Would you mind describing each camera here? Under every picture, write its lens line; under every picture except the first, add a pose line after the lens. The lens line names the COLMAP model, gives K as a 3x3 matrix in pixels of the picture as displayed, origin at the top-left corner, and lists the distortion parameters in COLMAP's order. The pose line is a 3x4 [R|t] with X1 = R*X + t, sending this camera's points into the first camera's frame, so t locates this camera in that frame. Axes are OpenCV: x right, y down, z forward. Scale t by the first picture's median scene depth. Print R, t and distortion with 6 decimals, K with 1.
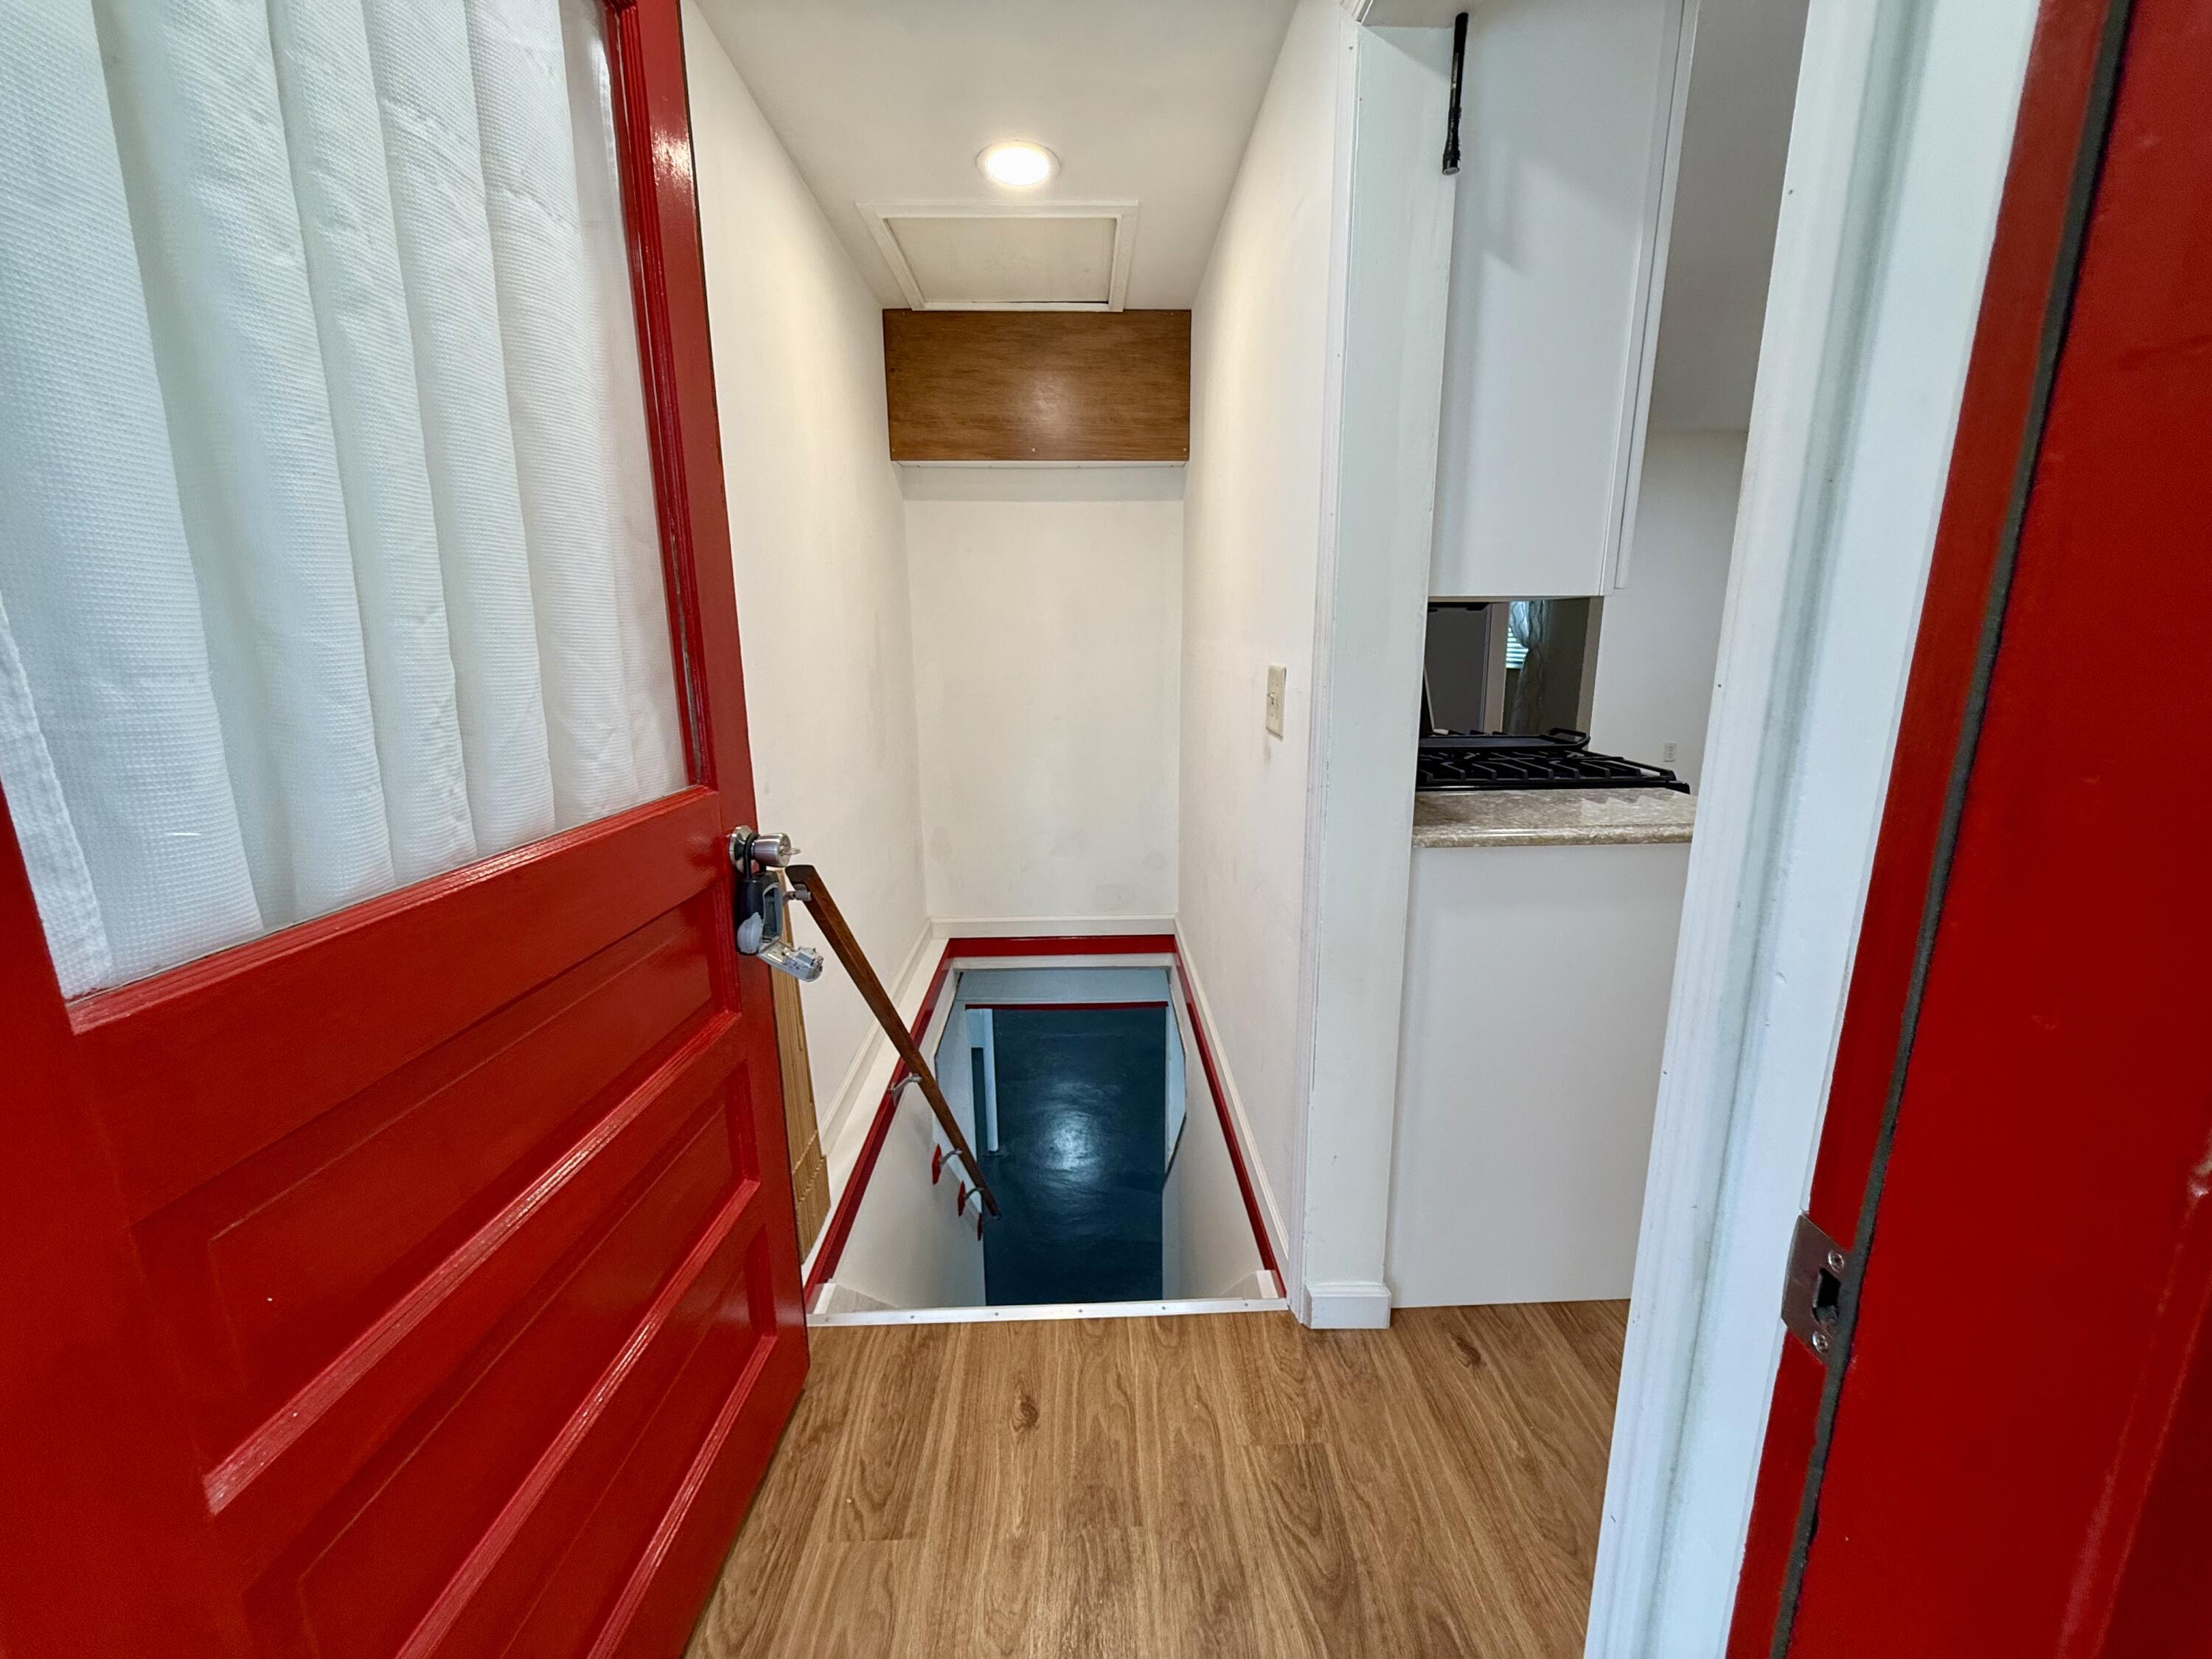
lens RADIAL K [[881.3, 0, 1110.8], [0, 881.3, 828.6], [0, 0, 1]] dist [0.000062, -0.000091]
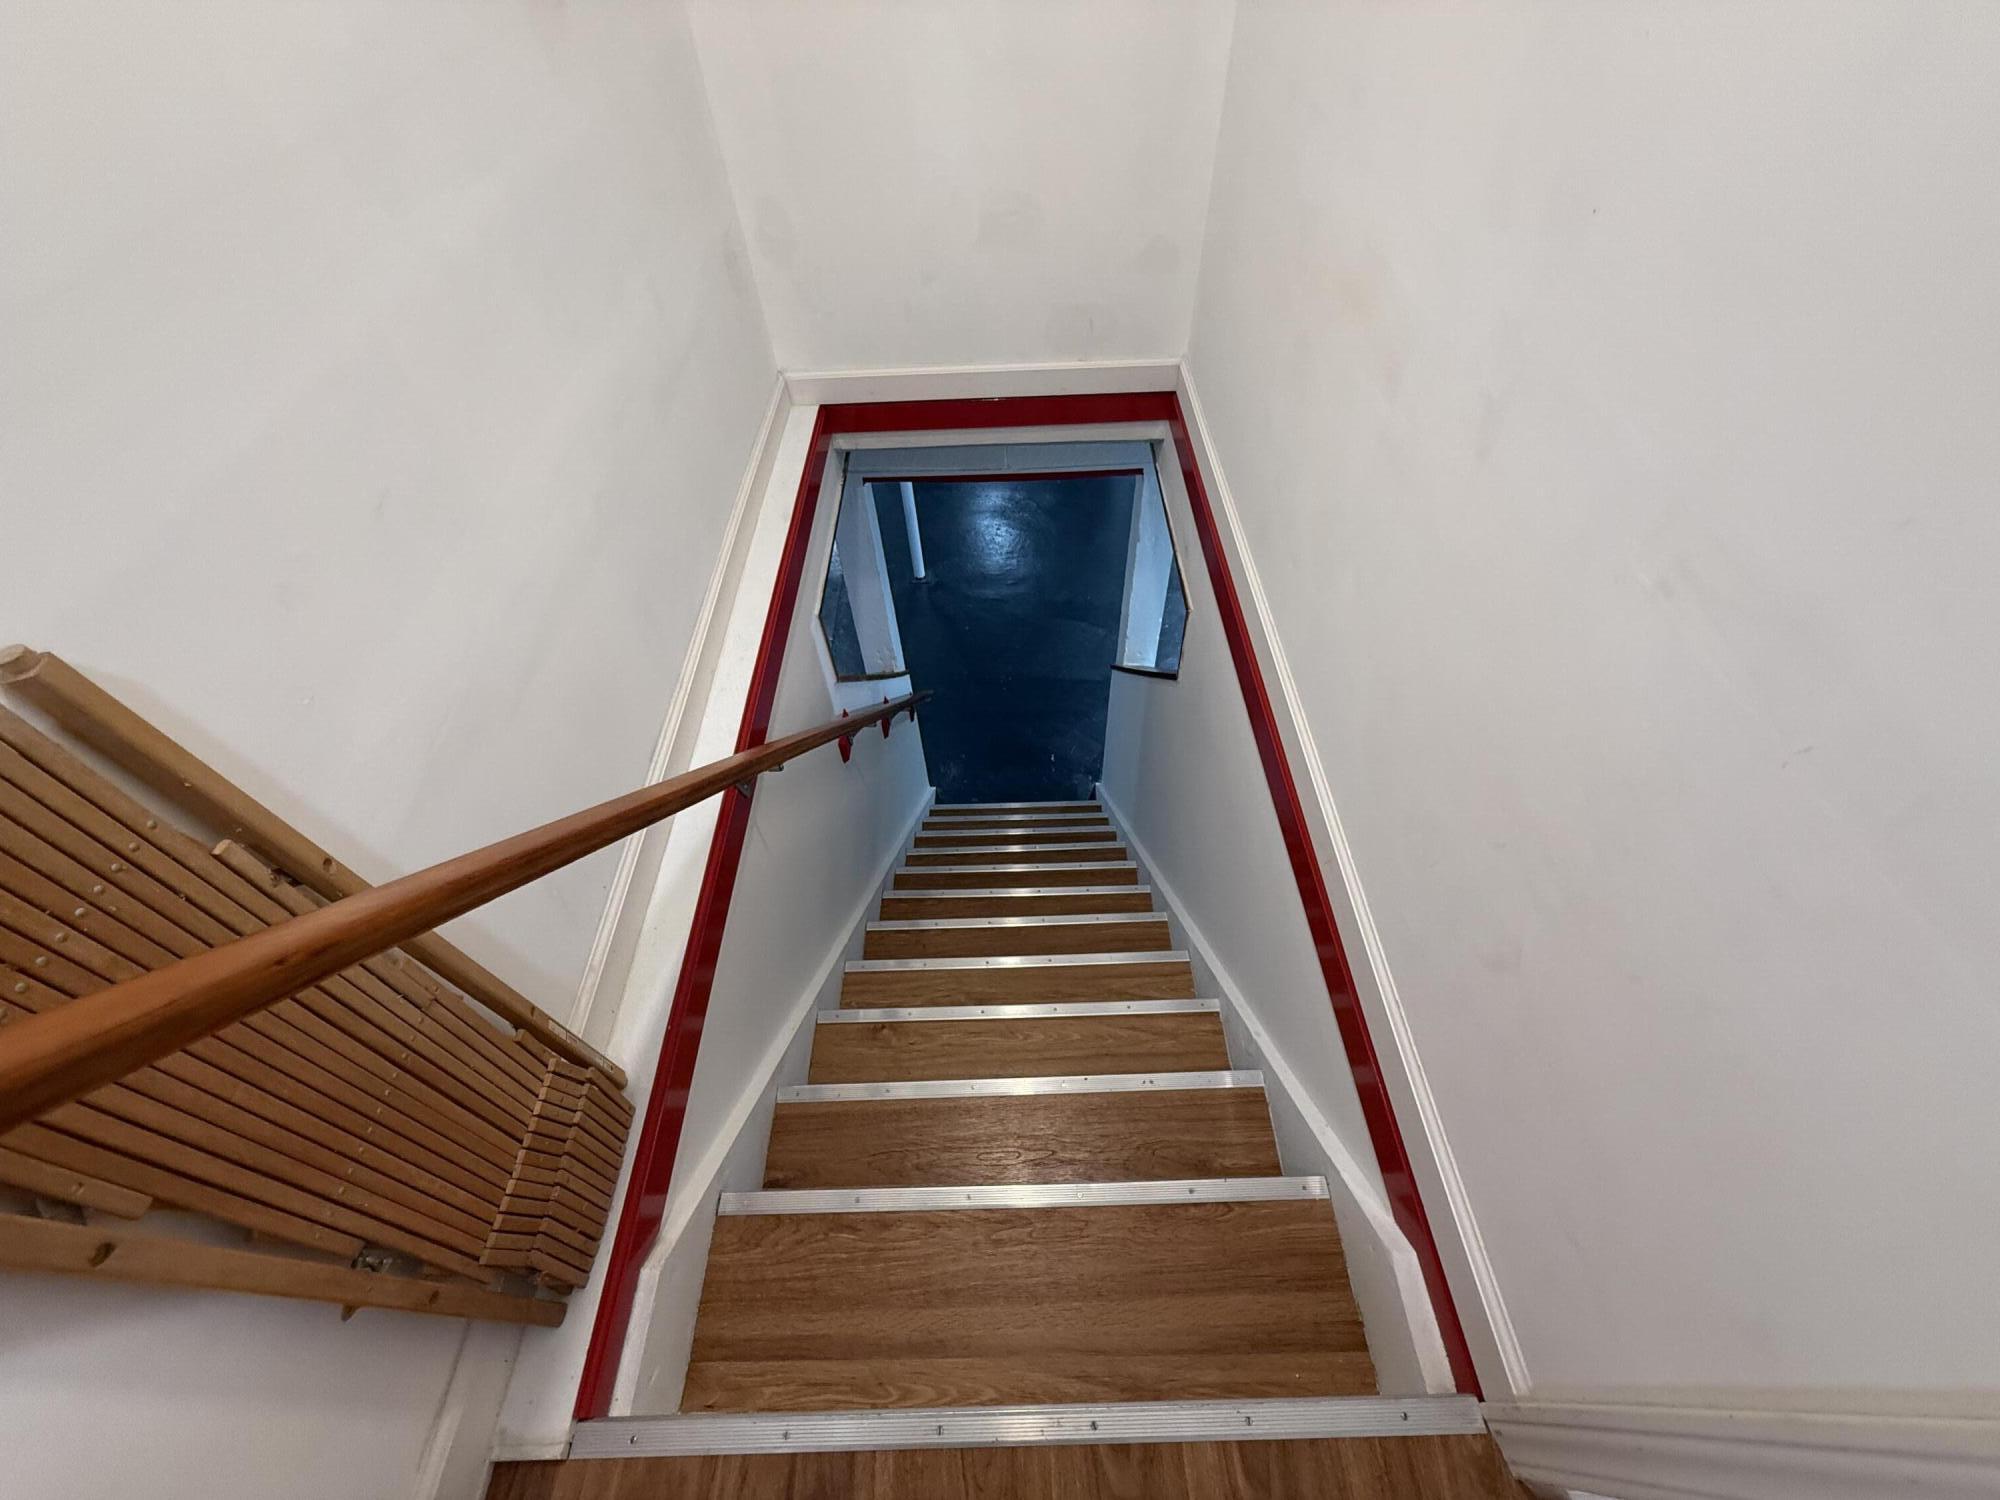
lens RADIAL K [[796.8, 0, 1004.4], [0, 796.8, 749.2], [0, 0, 1]] dist [0.000062, -0.000091]
pose [[0.999544, -0.003660, -0.029959, -0.033194], [0.021534, 0.781994, 0.622914, -0.037658], [0.021148, -0.623275, 0.781717, 0.396172]]
